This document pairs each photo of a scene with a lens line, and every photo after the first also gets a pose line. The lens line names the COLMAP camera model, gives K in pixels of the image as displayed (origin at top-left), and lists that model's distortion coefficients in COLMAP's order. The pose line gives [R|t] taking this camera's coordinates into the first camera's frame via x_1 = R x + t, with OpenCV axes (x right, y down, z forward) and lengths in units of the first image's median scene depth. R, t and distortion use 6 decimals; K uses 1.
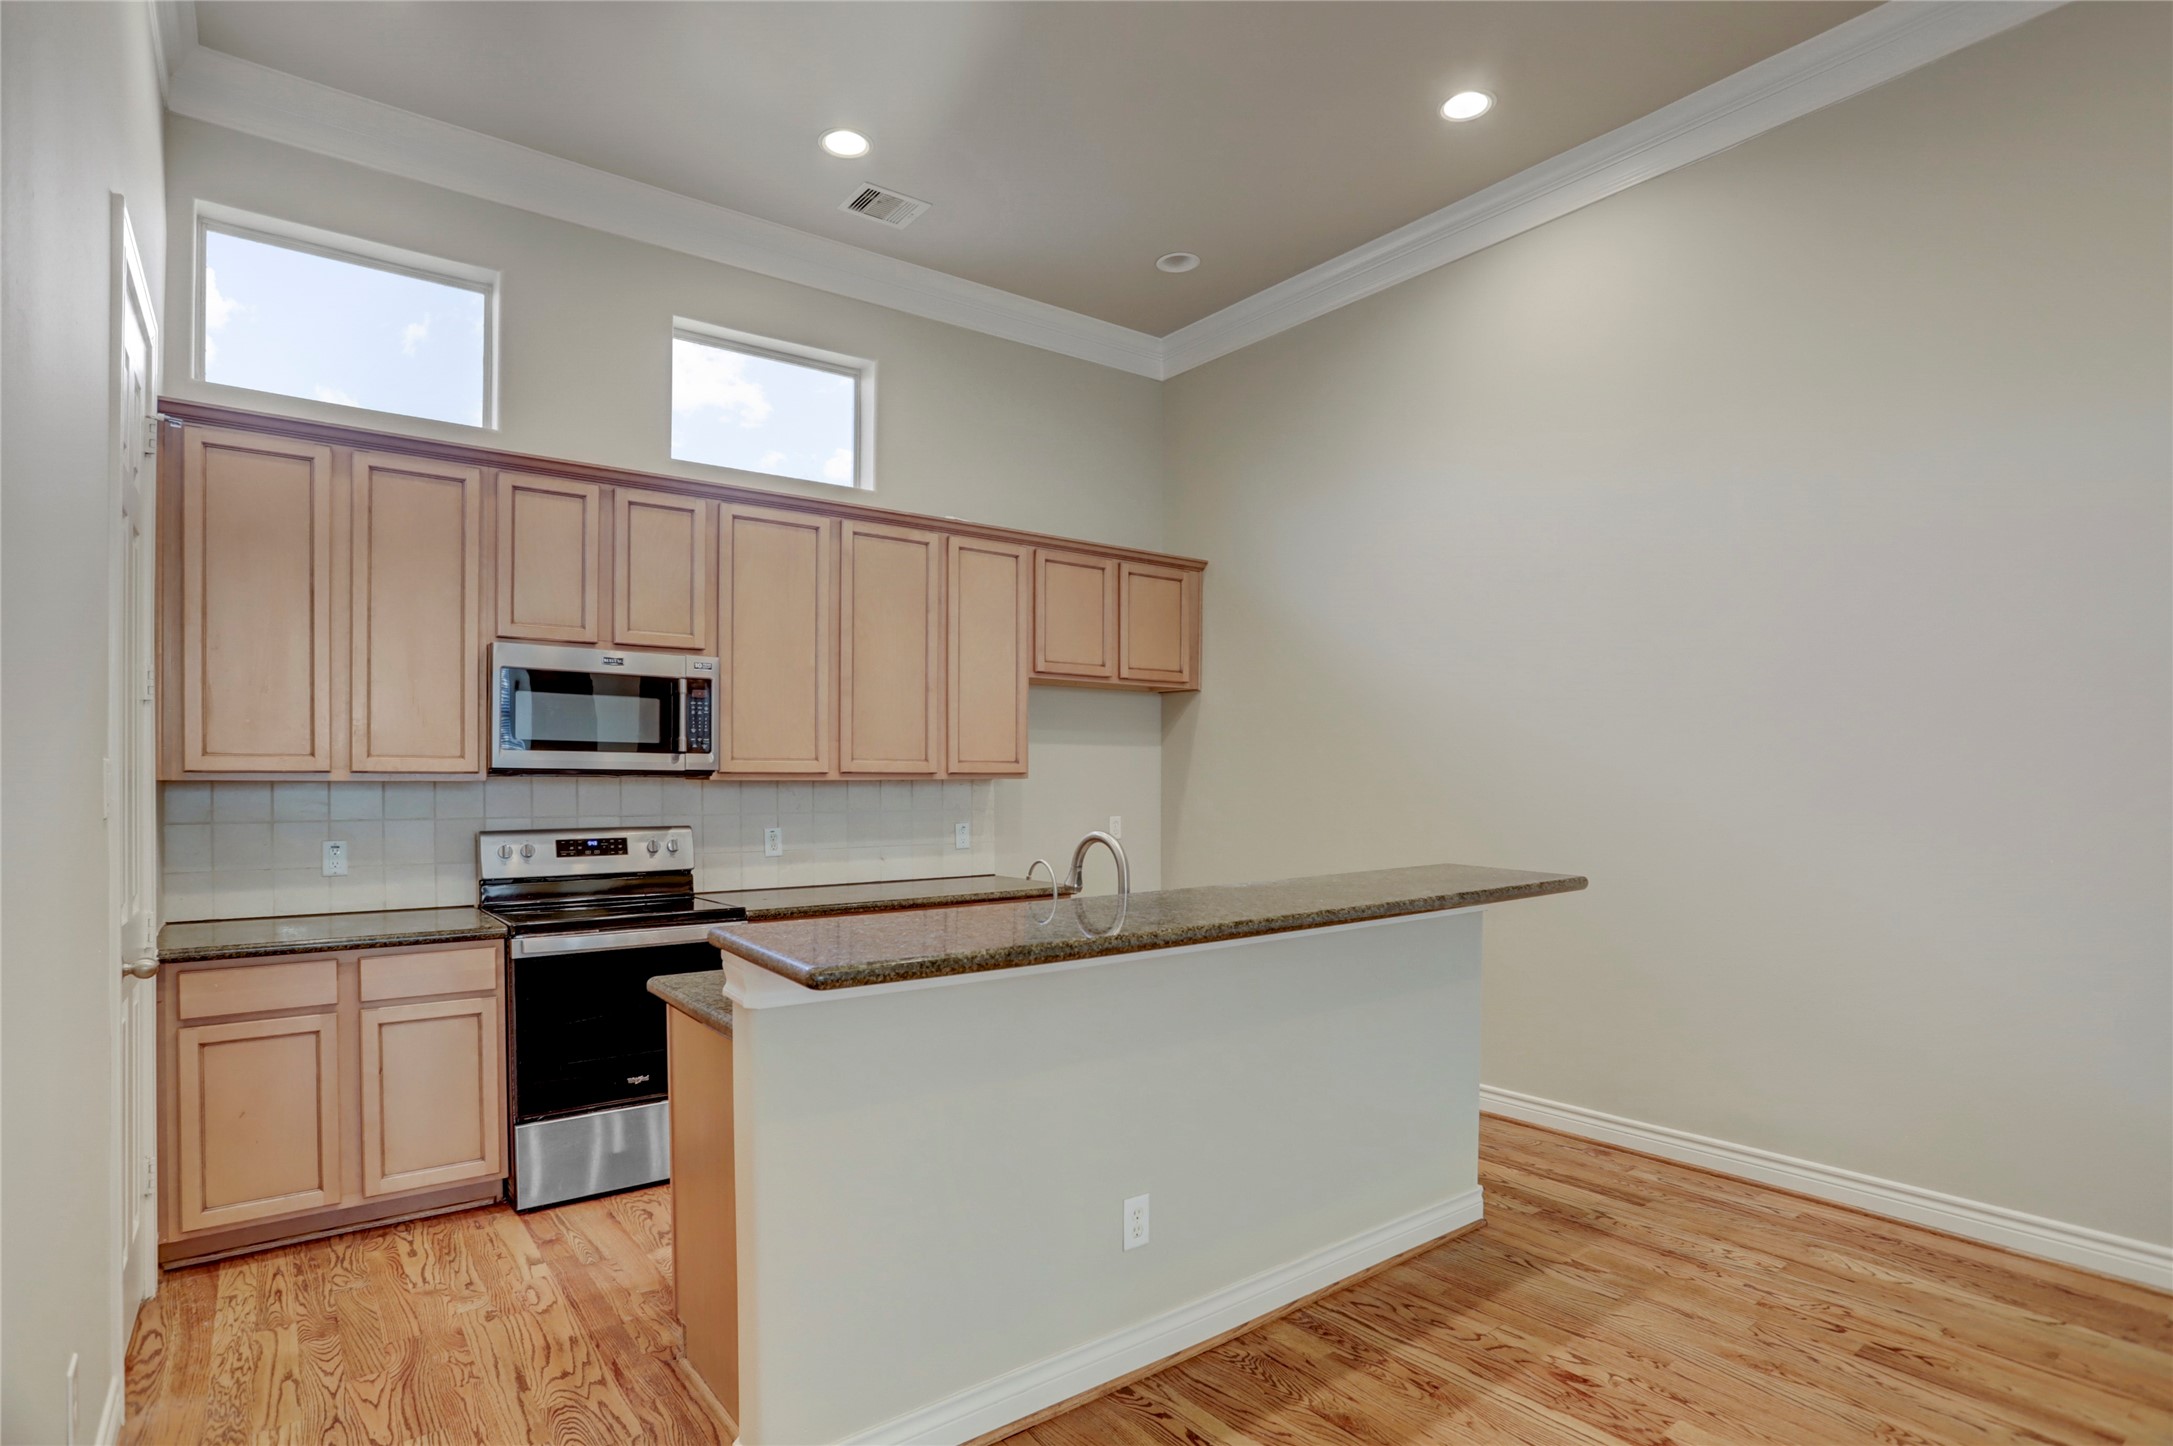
lens RADIAL K [[1109.6, 0, 1125.6], [0, 1109.6, 781.3], [0, 0, 1]] dist [-0.043687, 0.013590]
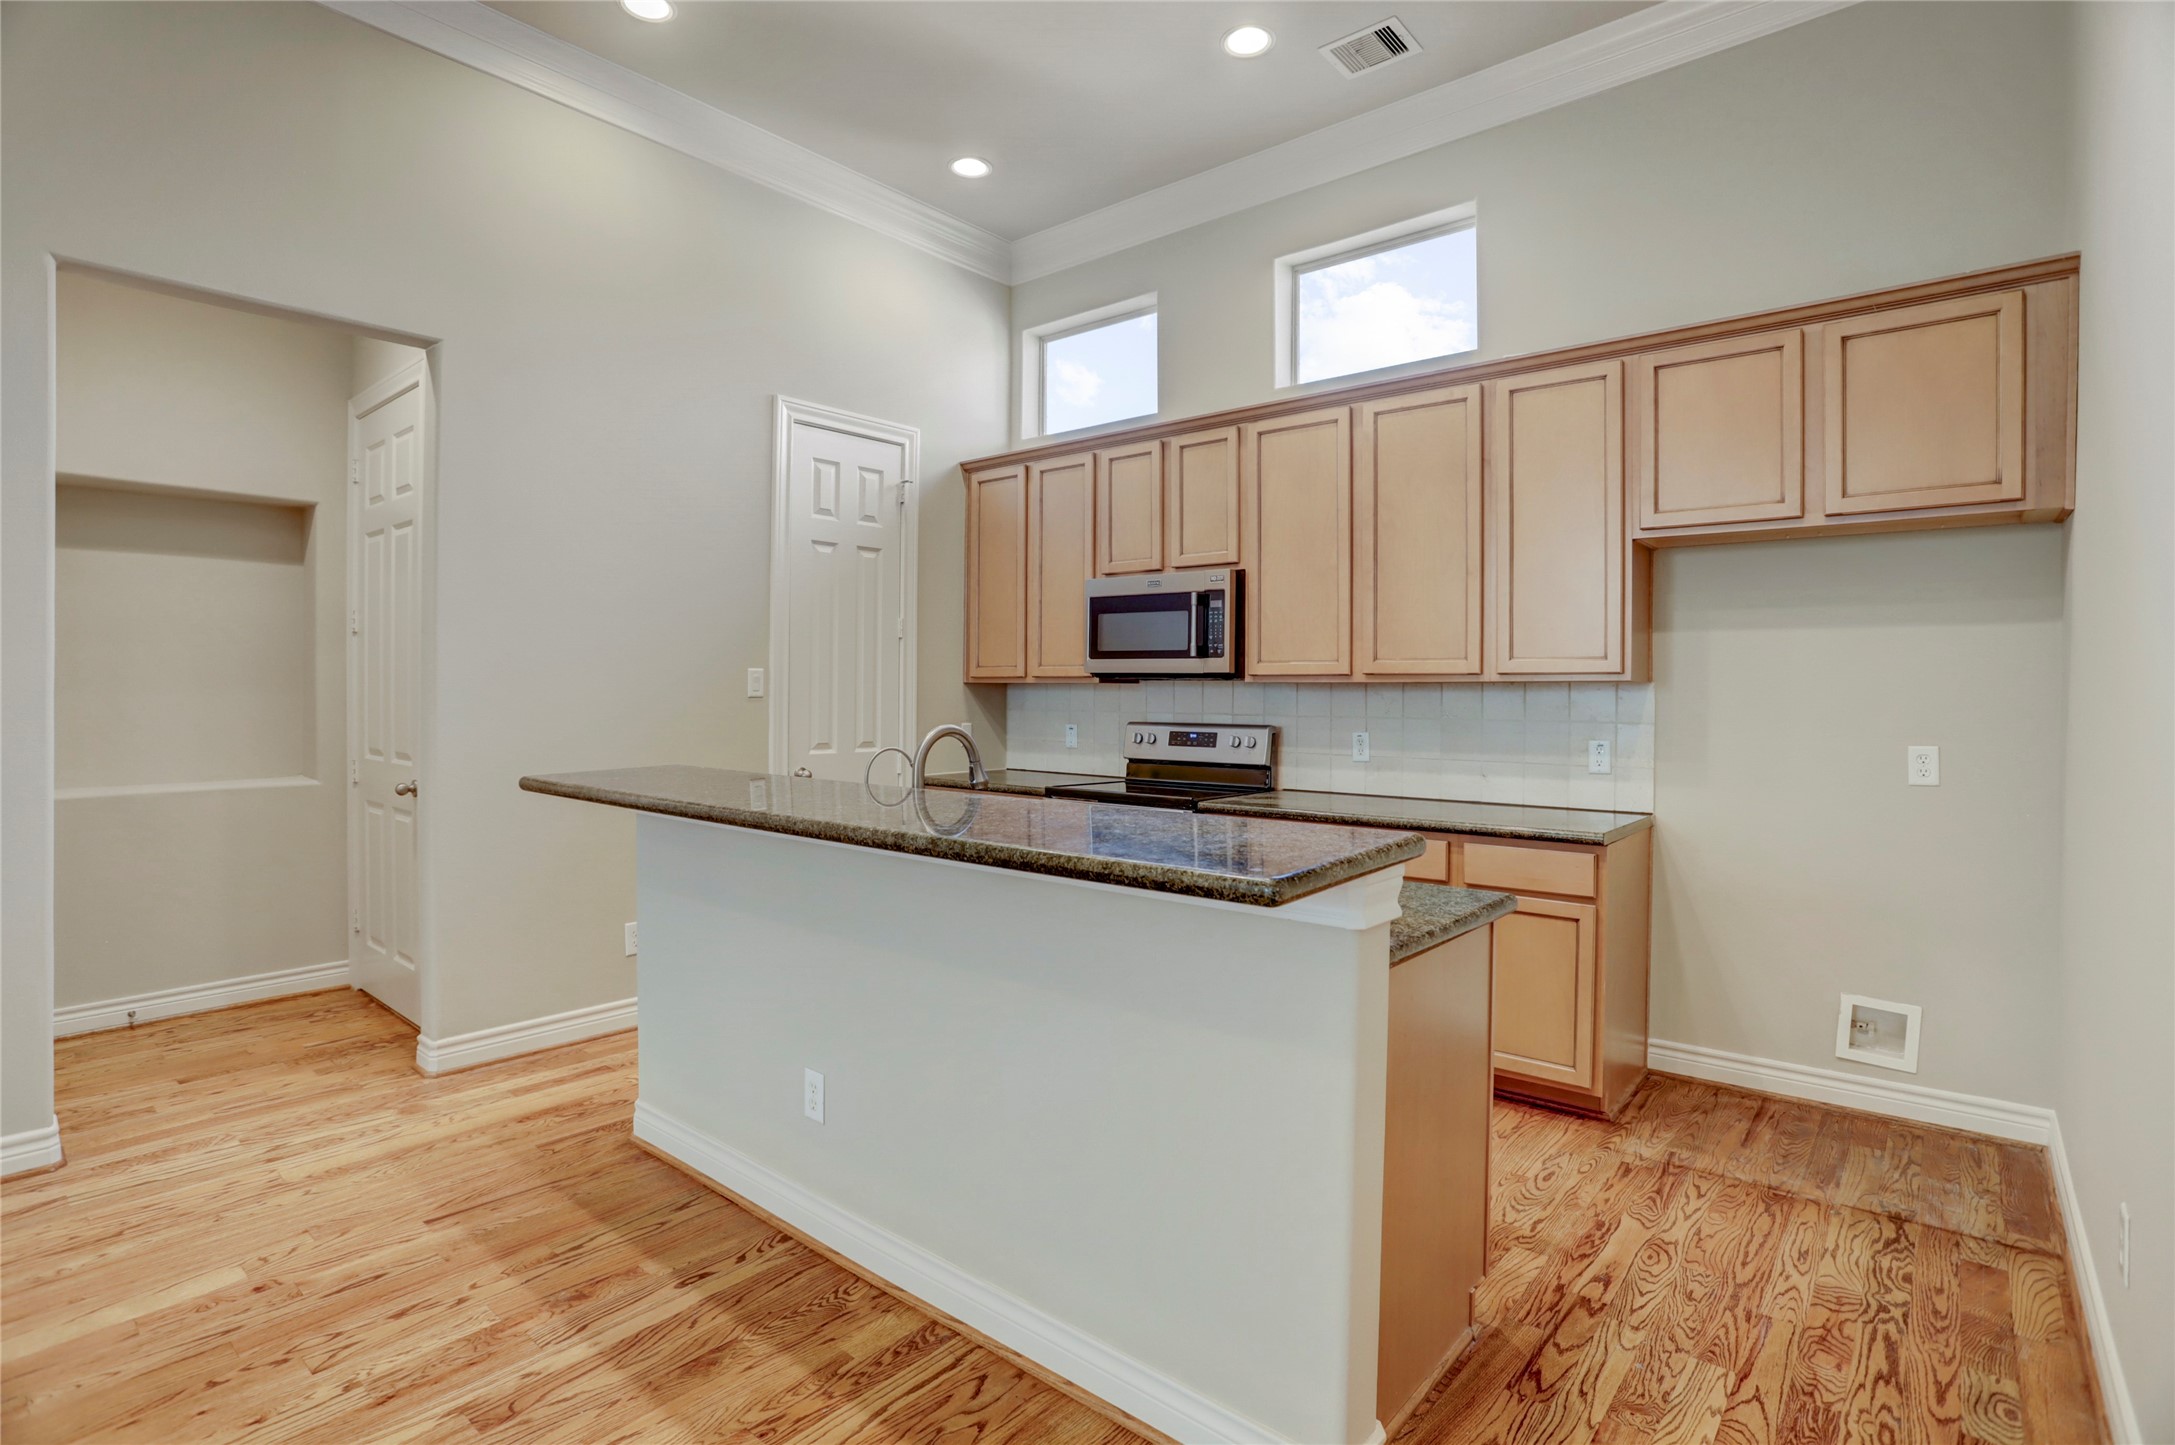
lens RADIAL K [[1061.6, 0, 1045.2], [0, 1061.6, 697.3], [0, 0, 1]] dist [-0.043230, 0.014110]
pose [[0.180171, 0.006967, -0.983611, 0.604884], [-0.010310, 0.999933, 0.005194, 0.009974], [0.983581, 0.009206, 0.180231, 0.609055]]
